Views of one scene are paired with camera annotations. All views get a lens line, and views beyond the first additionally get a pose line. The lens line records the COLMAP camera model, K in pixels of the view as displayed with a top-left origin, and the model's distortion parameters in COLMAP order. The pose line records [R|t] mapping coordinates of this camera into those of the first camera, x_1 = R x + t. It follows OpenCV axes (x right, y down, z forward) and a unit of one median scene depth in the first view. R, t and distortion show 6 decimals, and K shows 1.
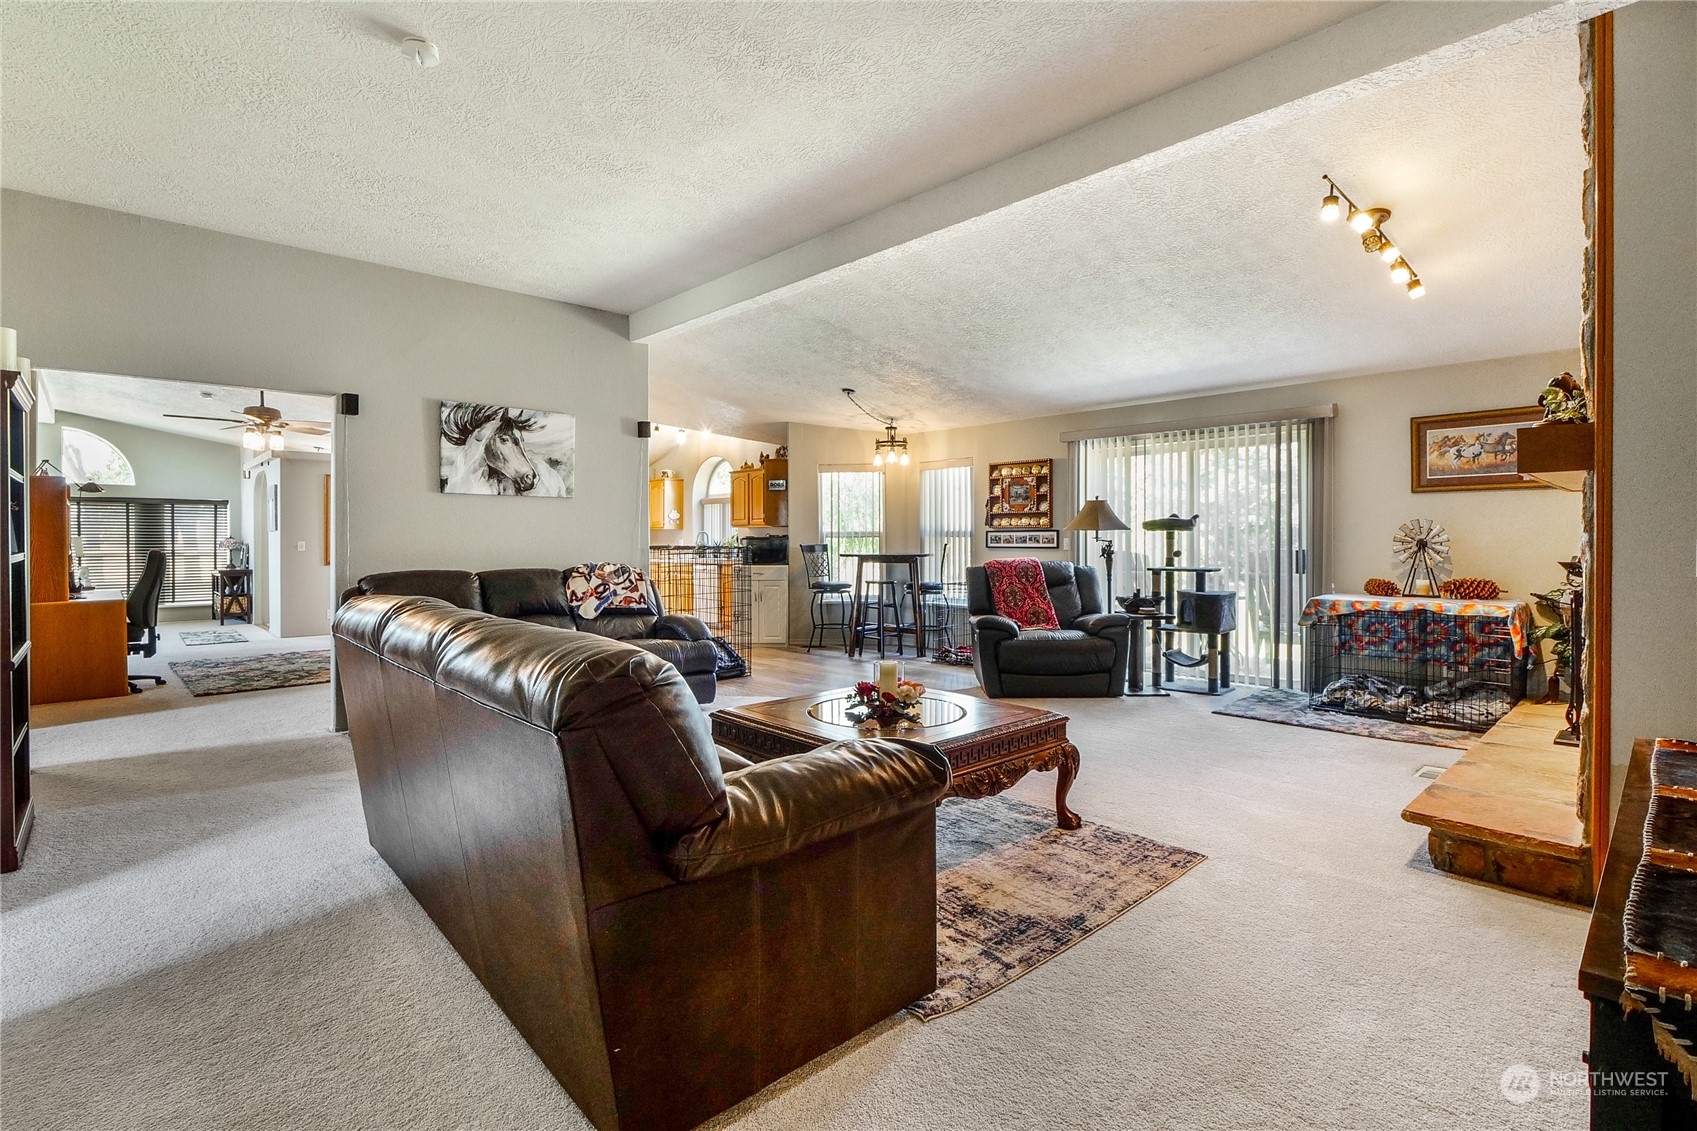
lens RADIAL K [[798.4, 0, 833.9], [0, 798.4, 550.9], [0, 0, 1]] dist [-0.017271, 0.001633]
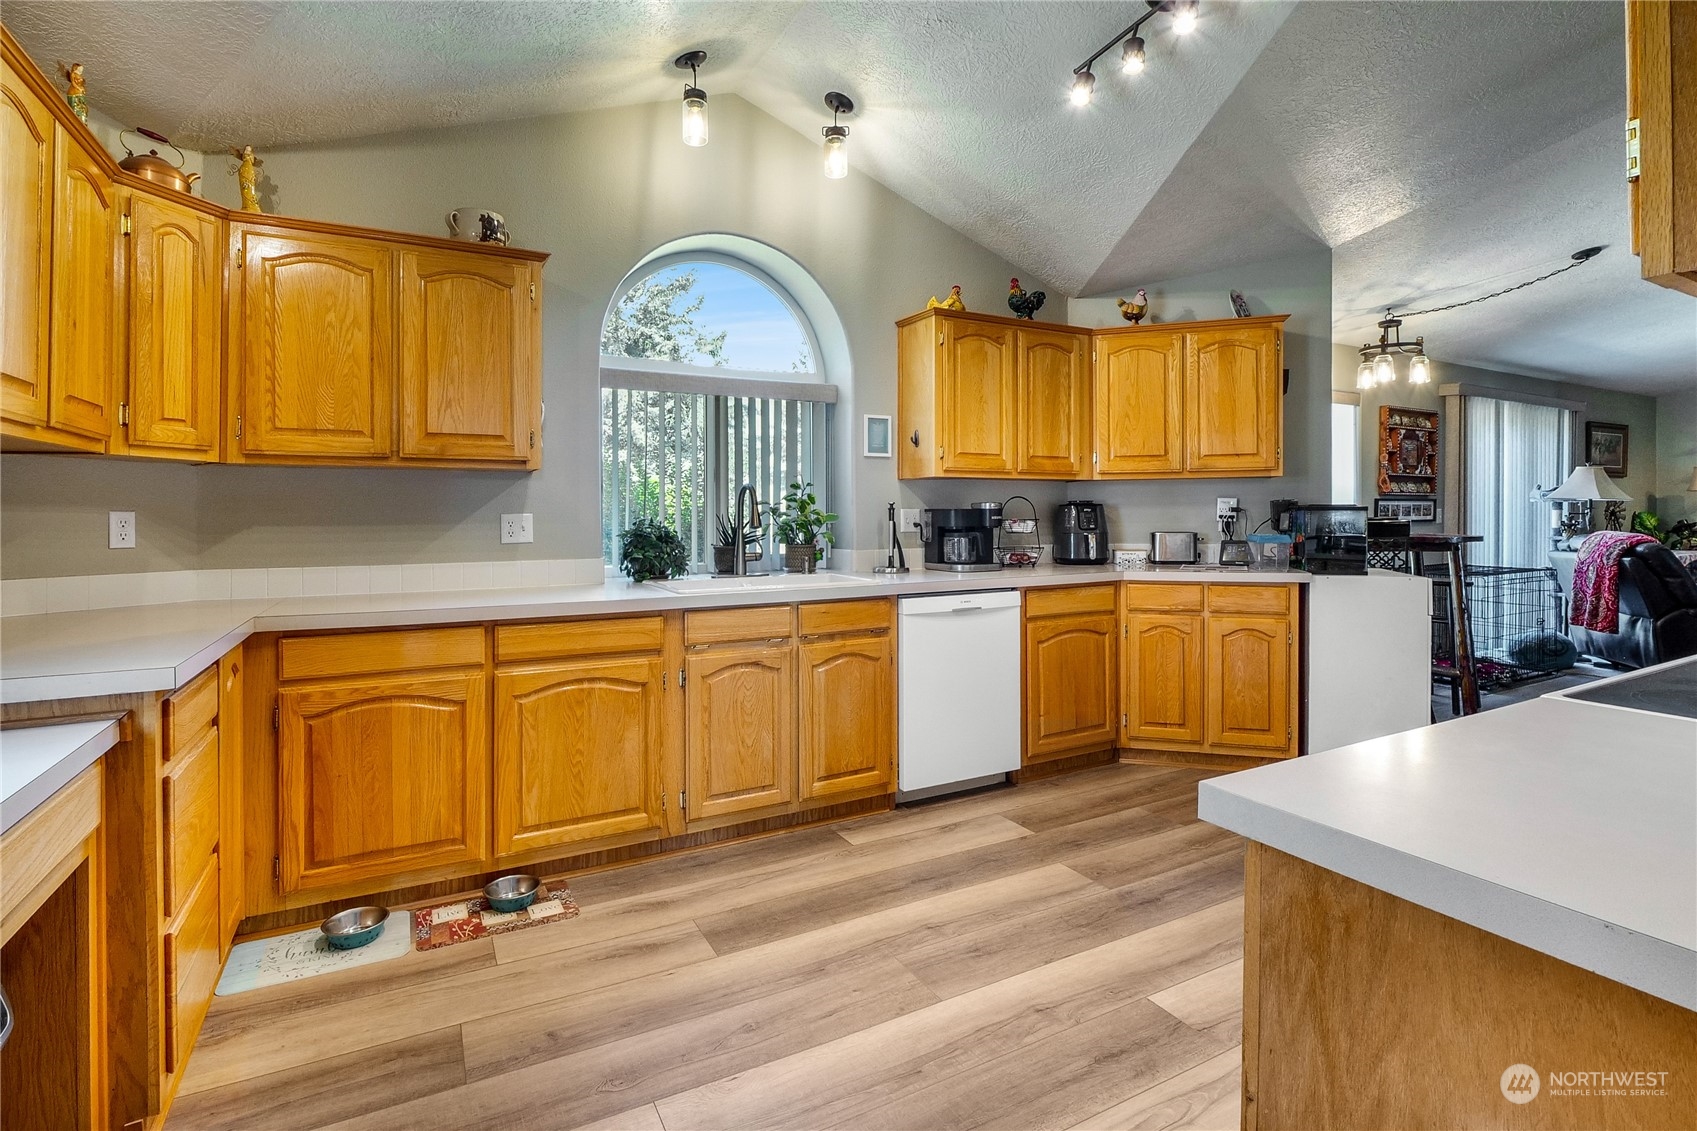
lens RADIAL K [[798.4, 0, 848.0], [0, 798.4, 517.4], [0, 0, 1]] dist [-0.017271, 0.001633]
pose [[0.251688, -0.007310, 0.967781, -0.846507], [0.016317, 0.999861, 0.003309, -0.024984], [-0.967671, 0.014958, 0.251772, 1.748327]]
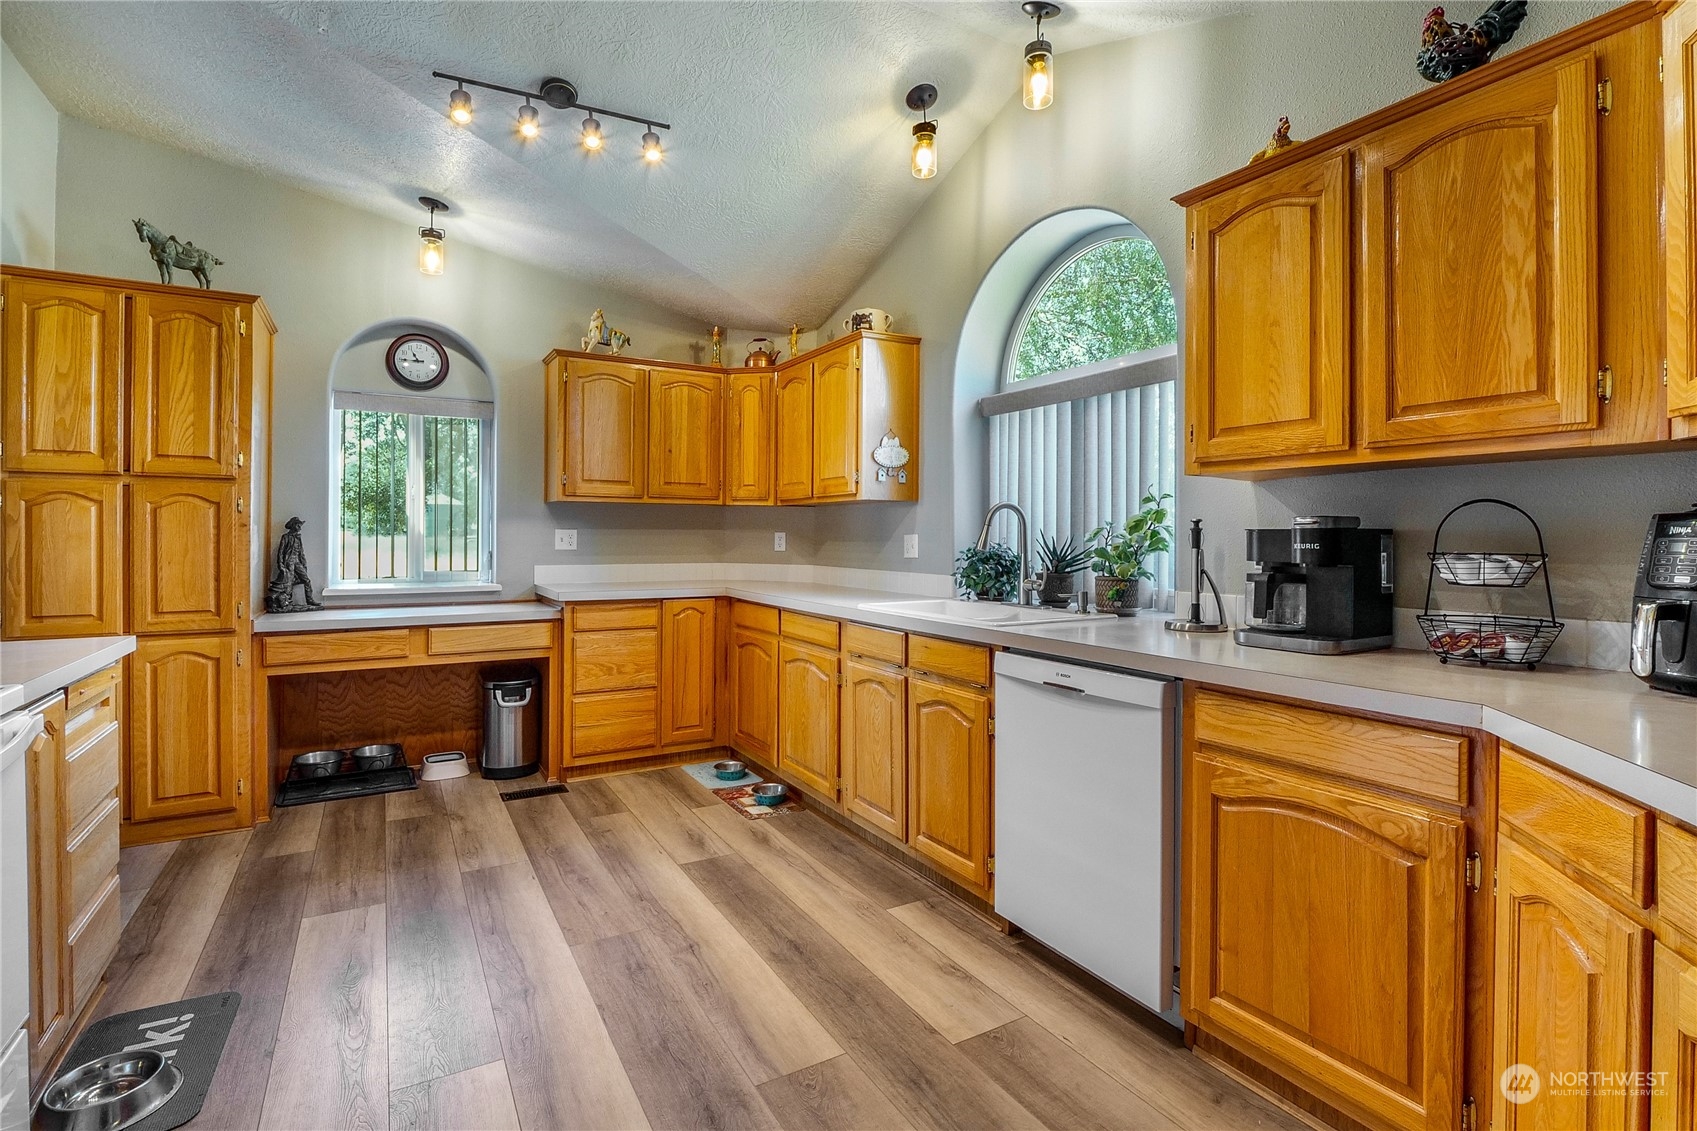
lens RADIAL K [[798.4, 0, 851.5], [0, 798.4, 533.0], [0, 0, 1]] dist [-0.017271, 0.001633]
pose [[0.977544, 0.003530, -0.210701, -0.311304], [-0.006820, 0.999866, -0.014894, -0.020506], [0.210620, 0.015996, 0.977437, 1.446311]]
